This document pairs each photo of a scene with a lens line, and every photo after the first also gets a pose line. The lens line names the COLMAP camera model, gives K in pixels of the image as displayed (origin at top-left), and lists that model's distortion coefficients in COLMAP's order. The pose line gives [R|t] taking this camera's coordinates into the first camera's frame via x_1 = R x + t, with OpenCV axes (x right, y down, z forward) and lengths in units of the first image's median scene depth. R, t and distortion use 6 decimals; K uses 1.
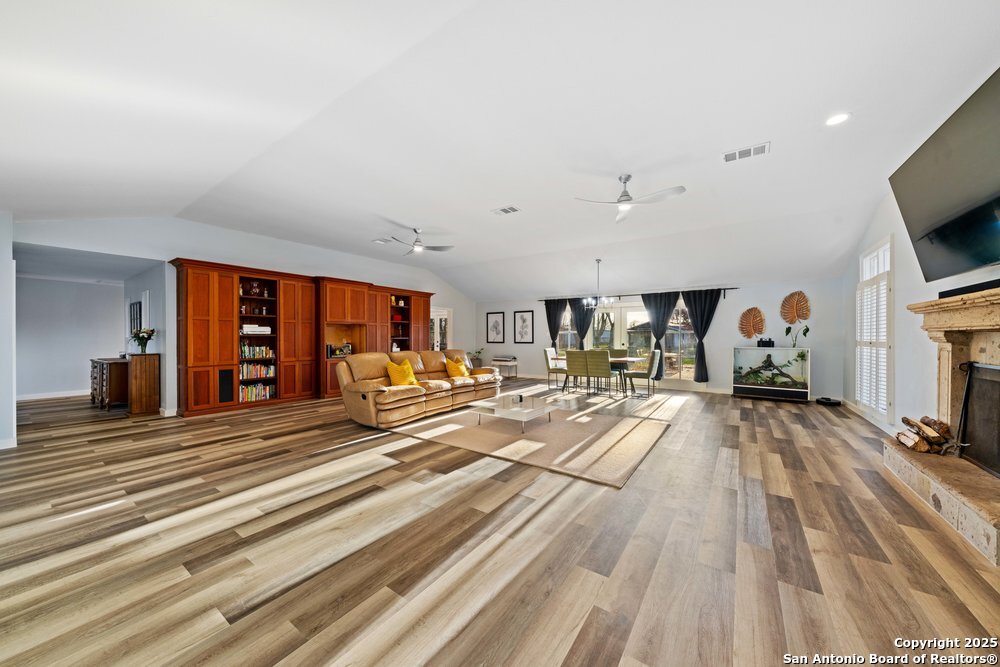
lens RADIAL K [[345.7, 0, 504.8], [0, 345.7, 336.5], [0, 0, 1]] dist [-0.001230, 0.000066]
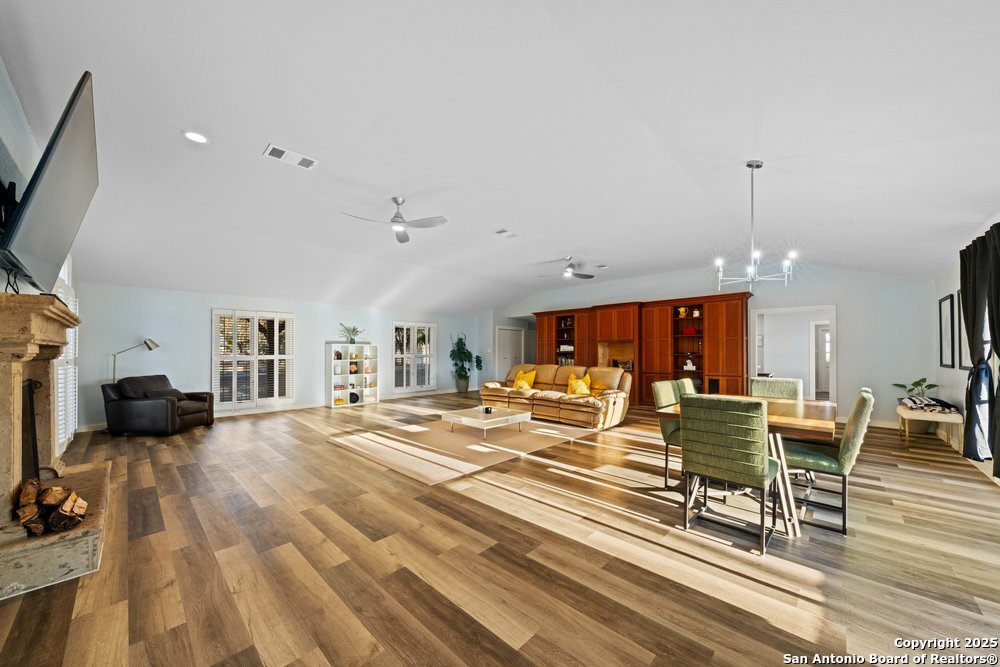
lens RADIAL K [[345.1, 0, 500.0], [0, 345.1, 333.5], [0, 0, 1]] dist [0.051133, 0.000016]
pose [[-0.161947, -0.059896, -0.984980, 1.317053], [-0.003140, 0.998182, -0.060183, 0.012288], [0.986794, -0.006654, -0.161841, 1.433514]]
